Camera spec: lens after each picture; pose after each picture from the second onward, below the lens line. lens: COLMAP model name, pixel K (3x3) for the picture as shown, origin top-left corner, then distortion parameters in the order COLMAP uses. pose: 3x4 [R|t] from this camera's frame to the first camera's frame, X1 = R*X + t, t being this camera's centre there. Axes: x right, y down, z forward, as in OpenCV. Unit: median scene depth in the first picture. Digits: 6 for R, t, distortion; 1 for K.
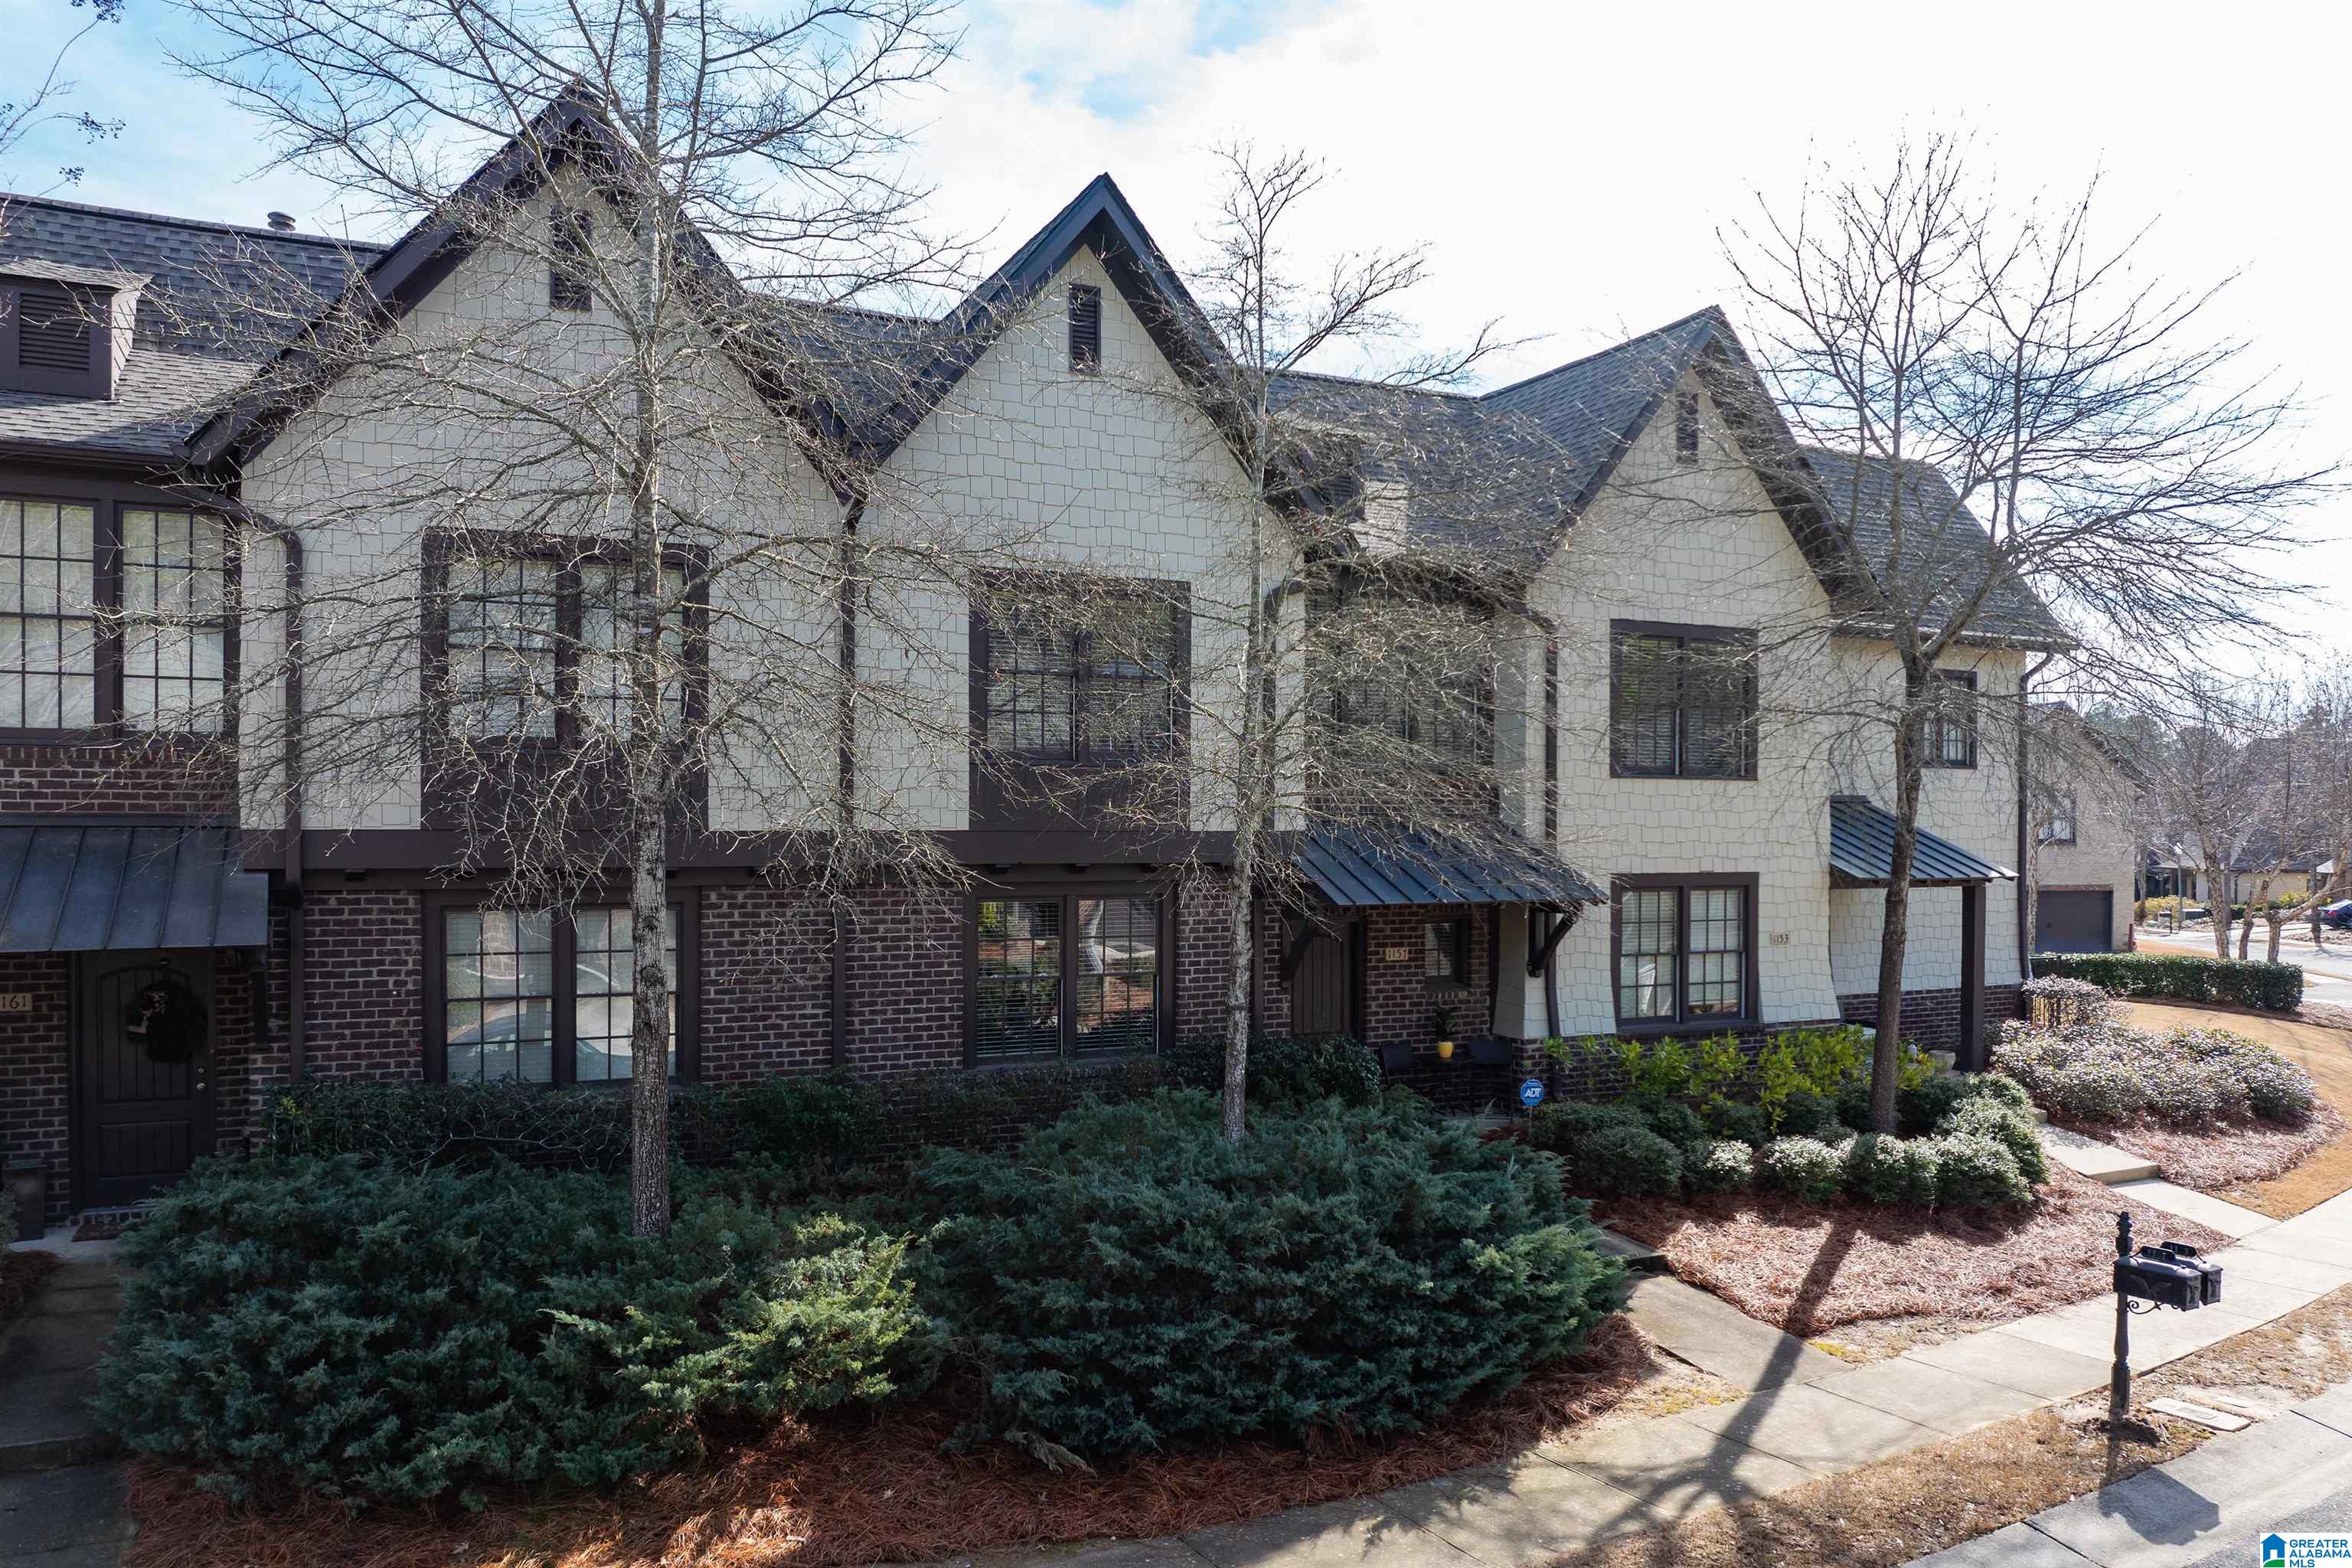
lens RADIAL K [[1651.6, 0, 1170.7], [0, 1651.6, 836.1], [0, 0, 1]] dist [-0.020617, -0.001698]
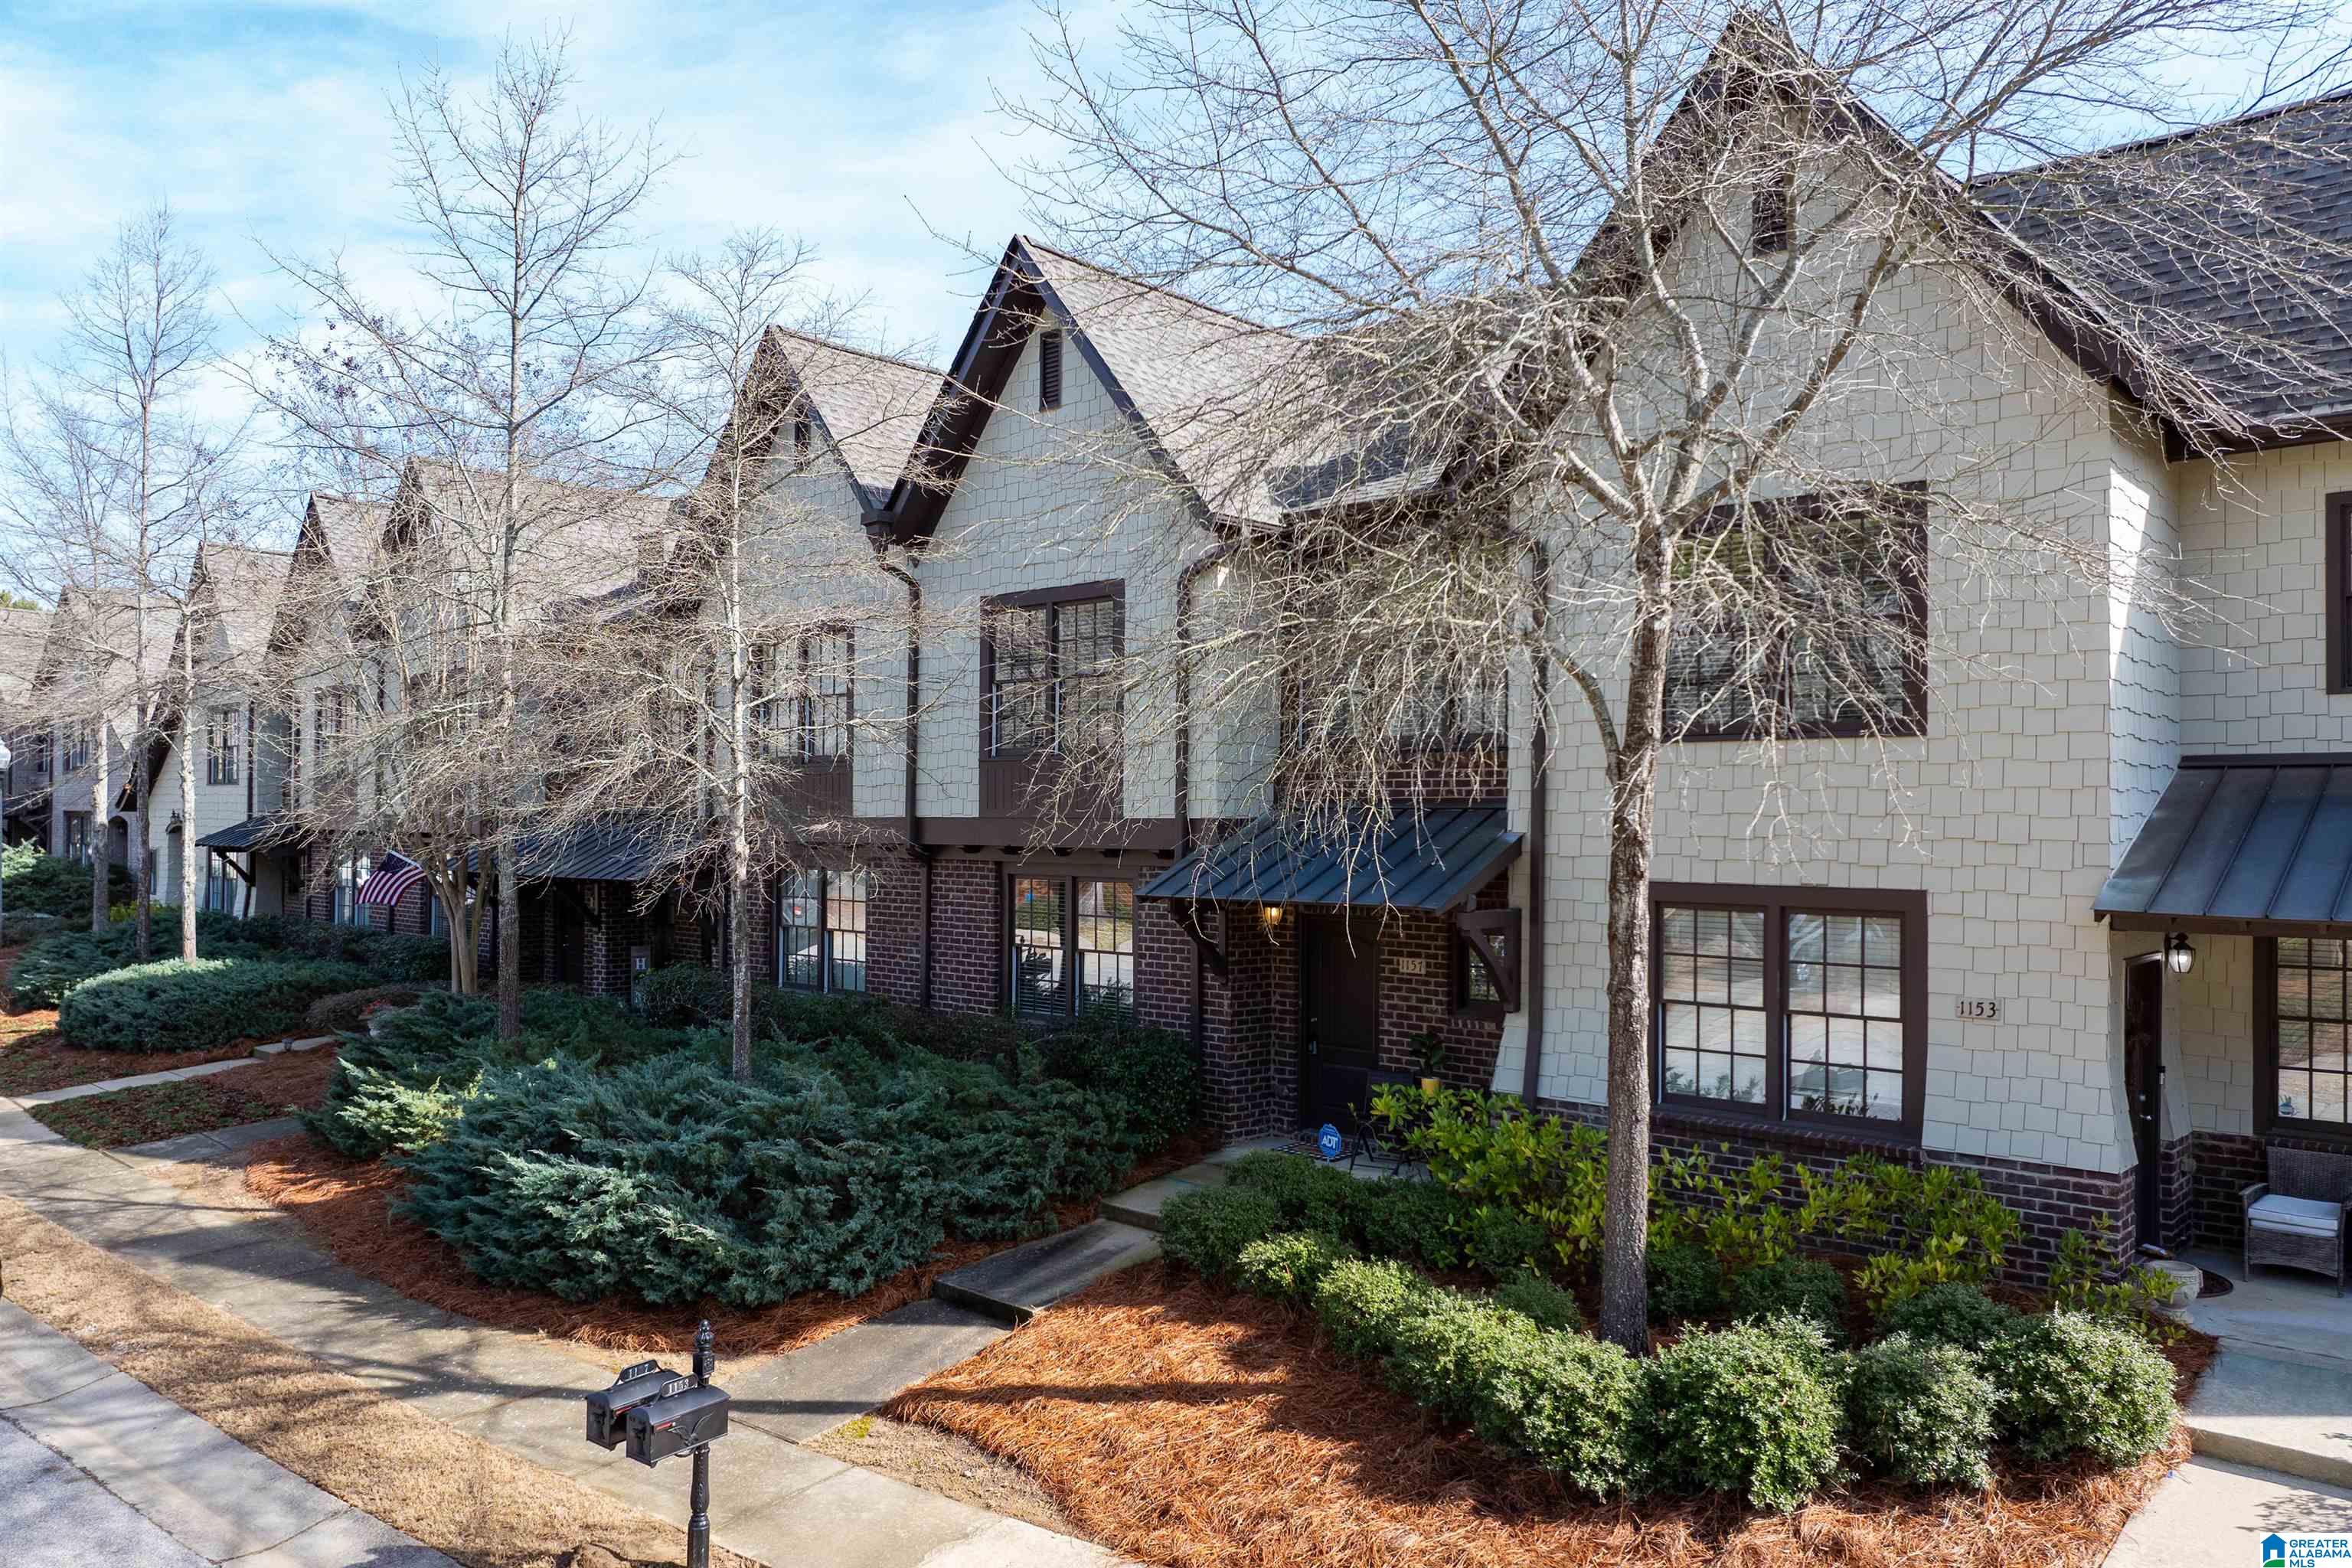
lens RADIAL K [[1621.9, 0, 1192.3], [0, 1621.9, 788.3], [0, 0, 1]] dist [-0.031629, -0.000510]
pose [[0.369475, -0.017829, -0.929070, 1.046903], [-0.007563, 0.999725, -0.022193, 0.000526], [0.929210, 0.015226, 0.369239, 0.717742]]
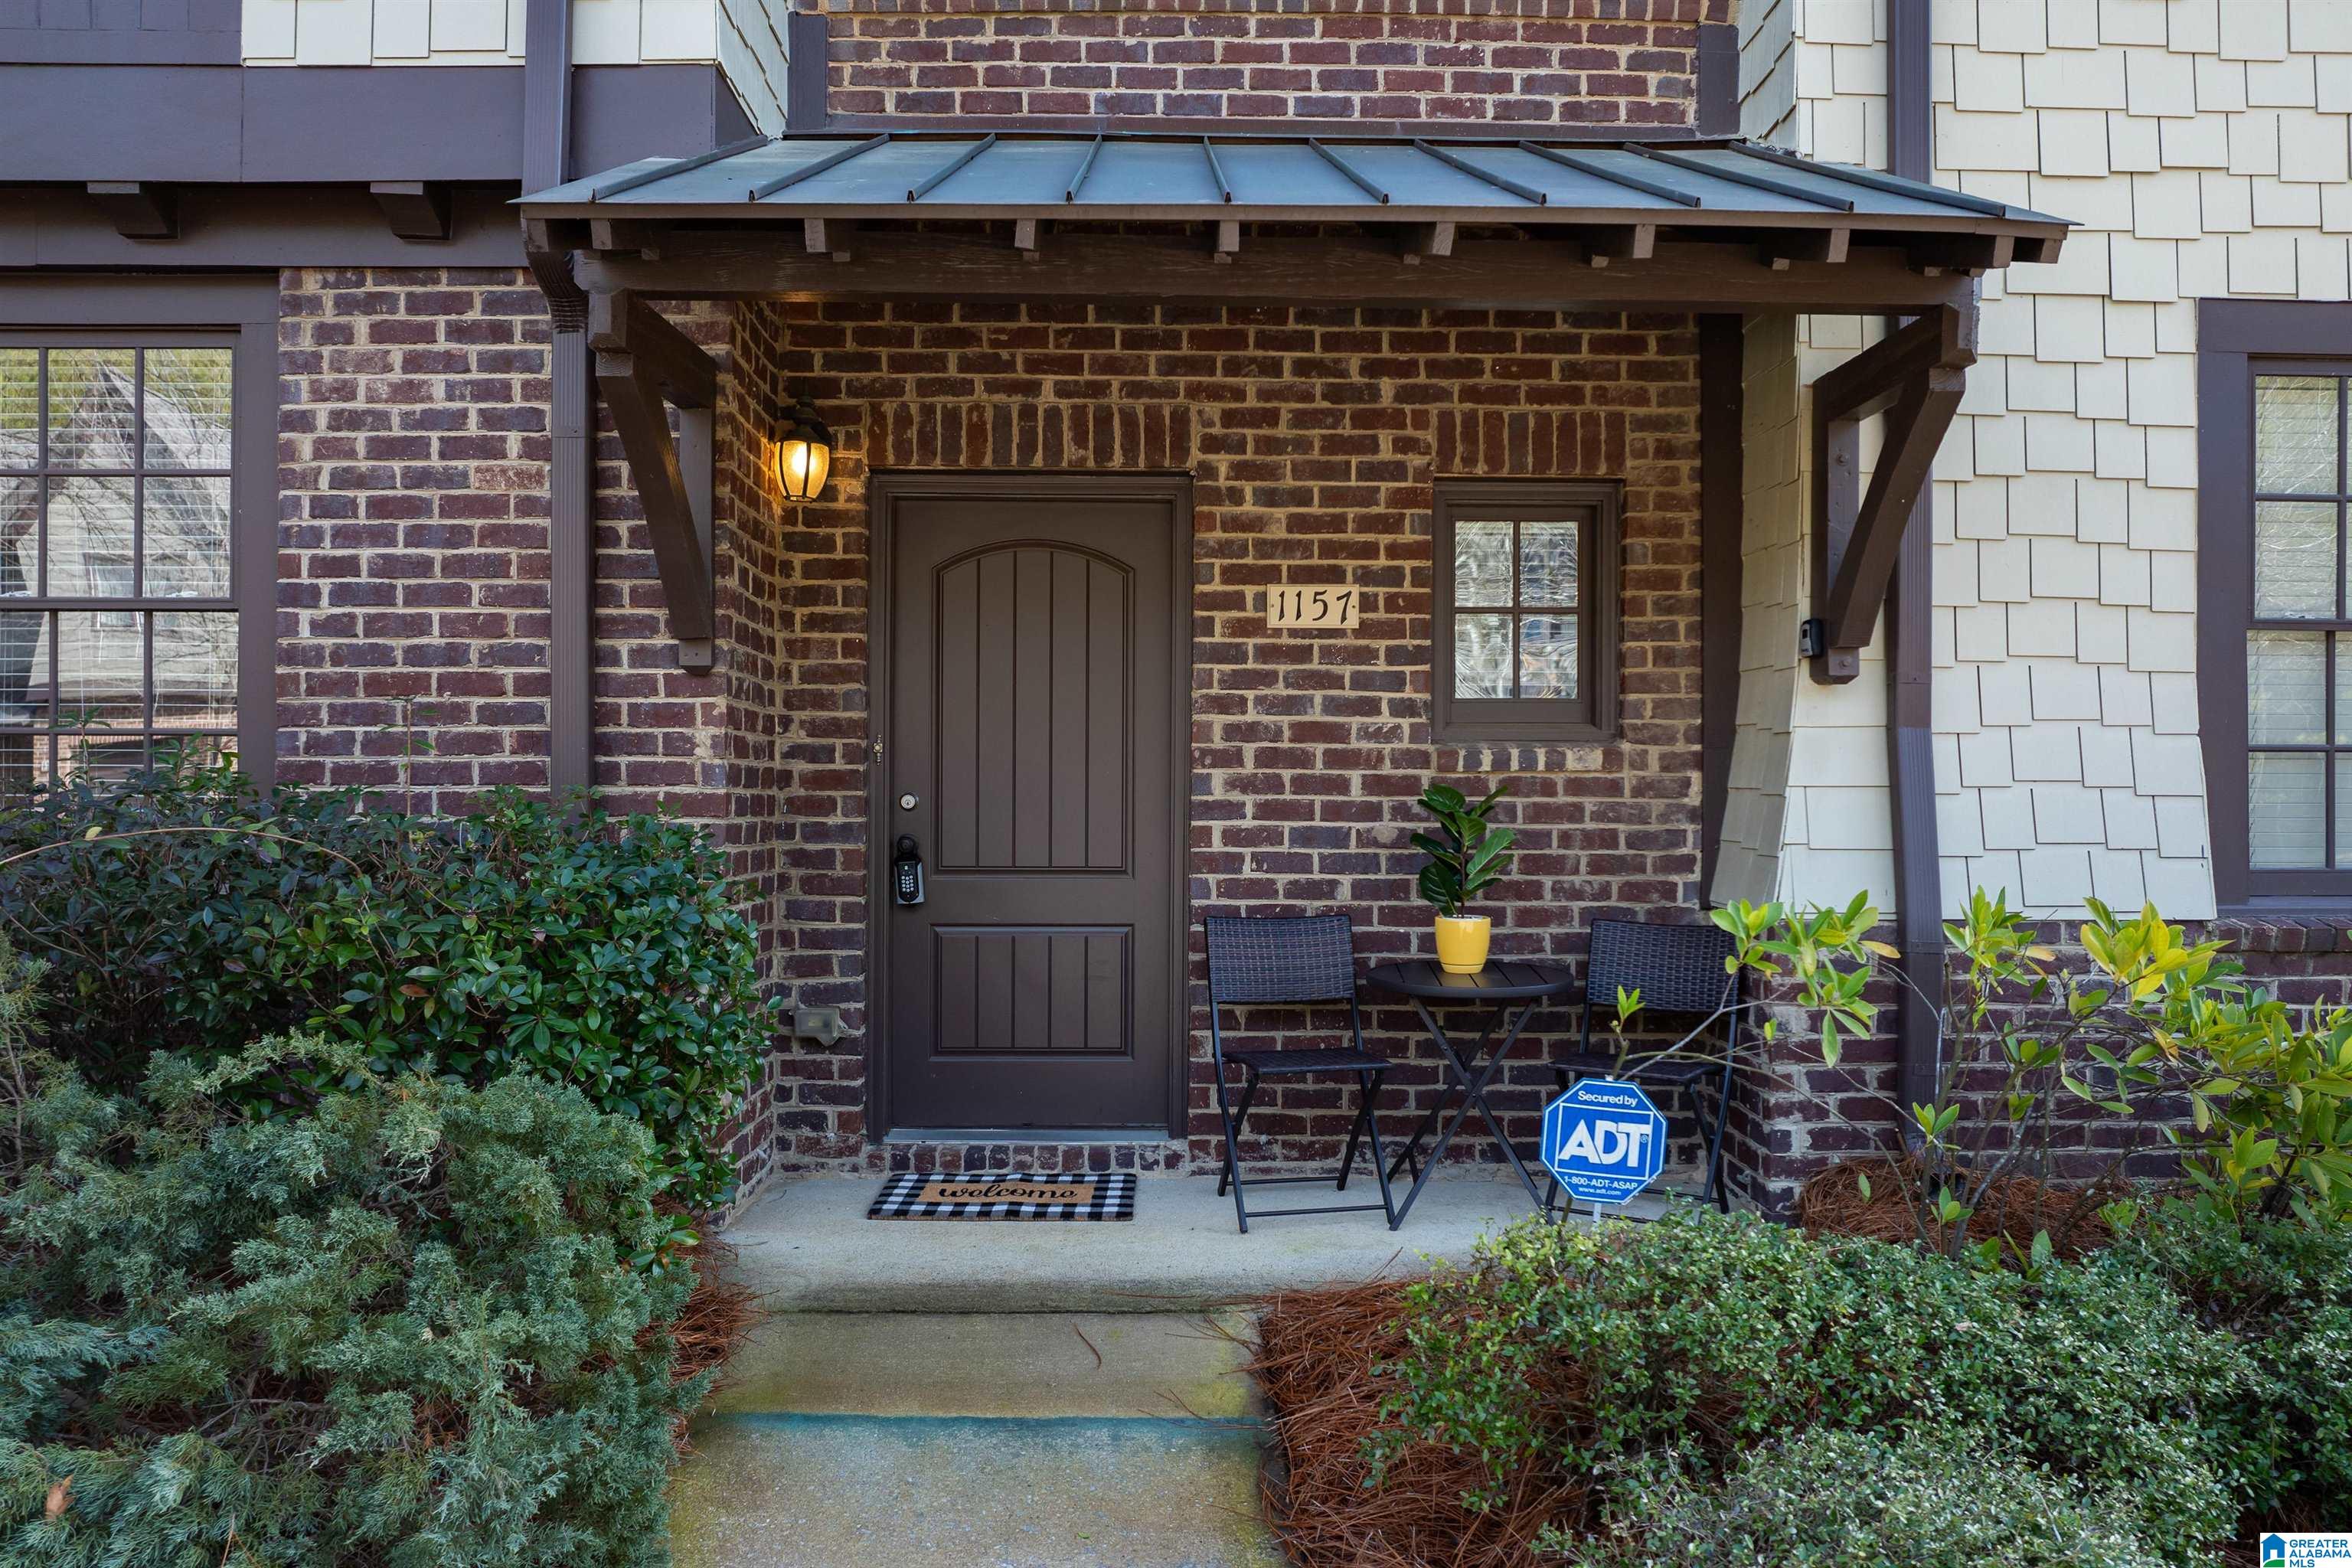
lens RADIAL K [[1621.9, 0, 1192.3], [0, 1621.9, 788.3], [0, 0, 1]] dist [-0.031629, -0.000510]
pose [[0.909403, 0.005376, -0.415882, 0.286247], [-0.005093, 0.999985, 0.001790, 0.124649], [0.415886, 0.000490, 0.909417, 0.891427]]
